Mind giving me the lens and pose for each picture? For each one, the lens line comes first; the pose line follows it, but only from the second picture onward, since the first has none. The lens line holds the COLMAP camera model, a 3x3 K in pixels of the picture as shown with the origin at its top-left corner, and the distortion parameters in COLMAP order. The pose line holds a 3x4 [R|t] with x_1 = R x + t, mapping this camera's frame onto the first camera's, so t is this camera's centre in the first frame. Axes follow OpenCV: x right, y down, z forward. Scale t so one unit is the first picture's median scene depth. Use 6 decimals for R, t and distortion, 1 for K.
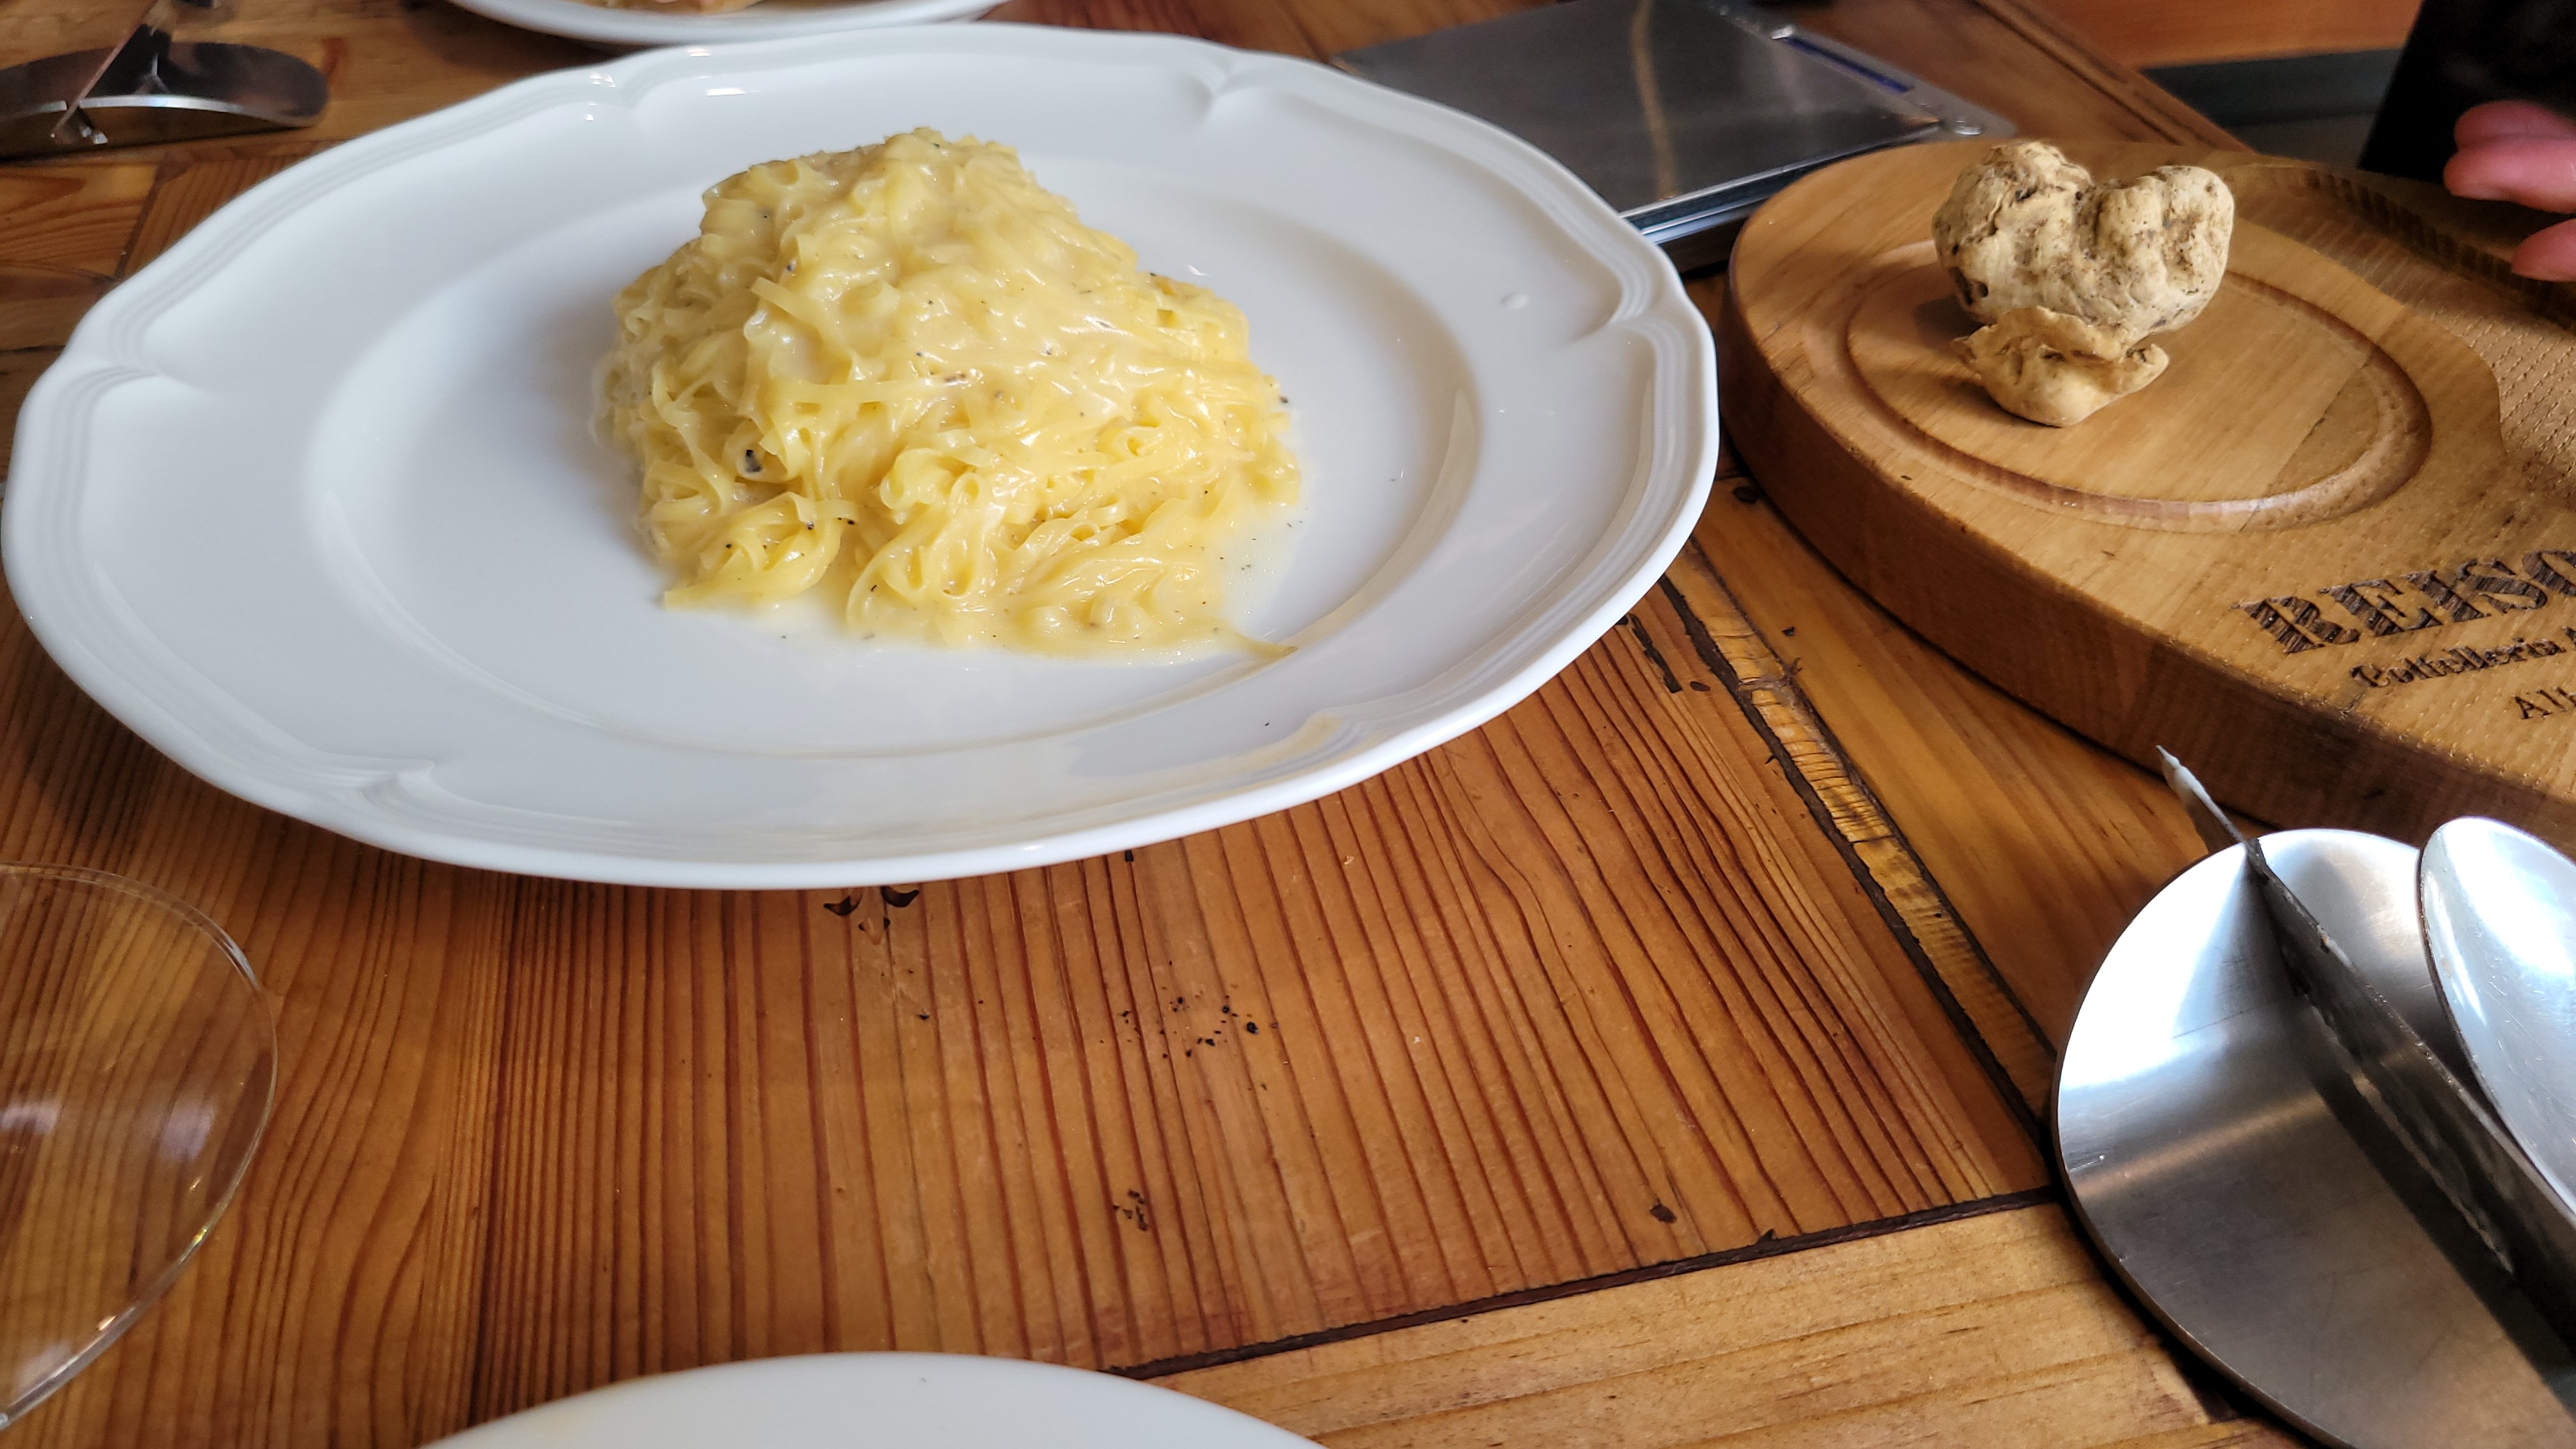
lens RADIAL K [[1981.8, 0, 1292.2], [0, 1981.8, 713.2], [0, 0, 1]] dist [-0.003940, -0.000465]
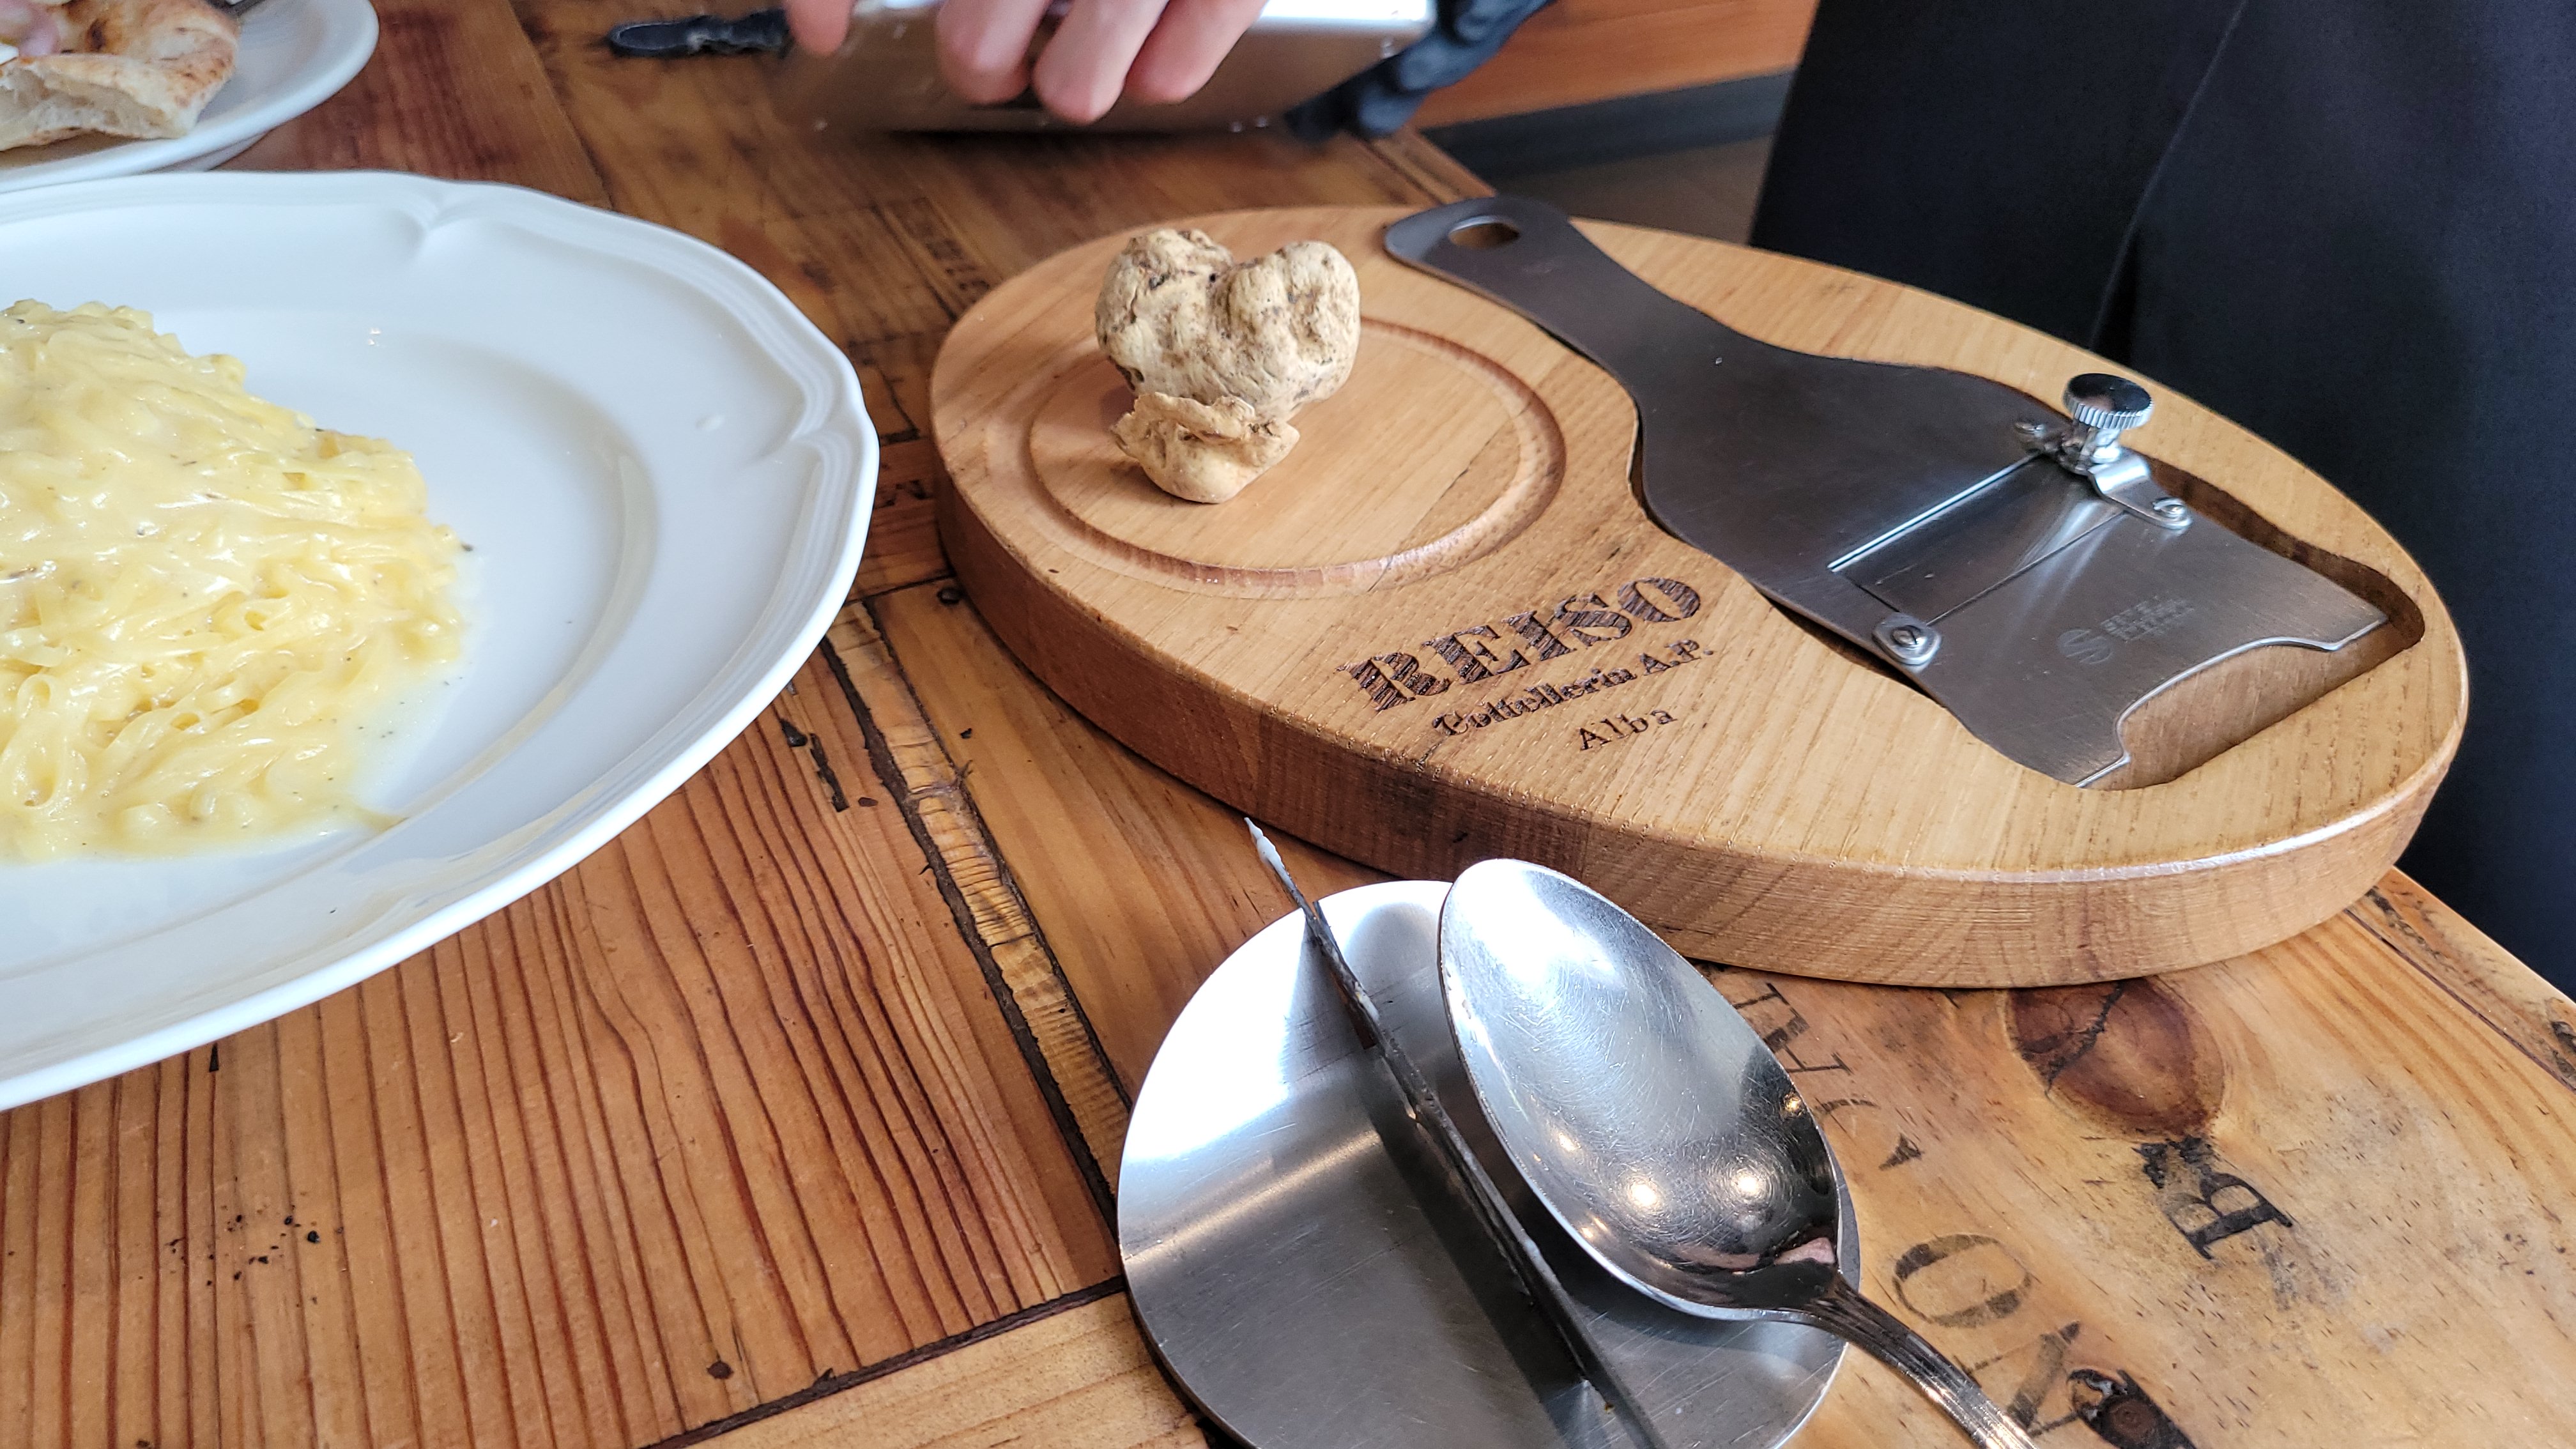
lens RADIAL K [[1981.8, 0, 1294.7], [0, 1981.8, 735.0], [0, 0, 1]] dist [-0.003940, -0.000465]
pose [[0.979286, -0.117977, 0.164559, 0.274851], [0.120702, 0.992667, -0.006621, -0.015376], [-0.162571, 0.026347, 0.986345, -0.018811]]
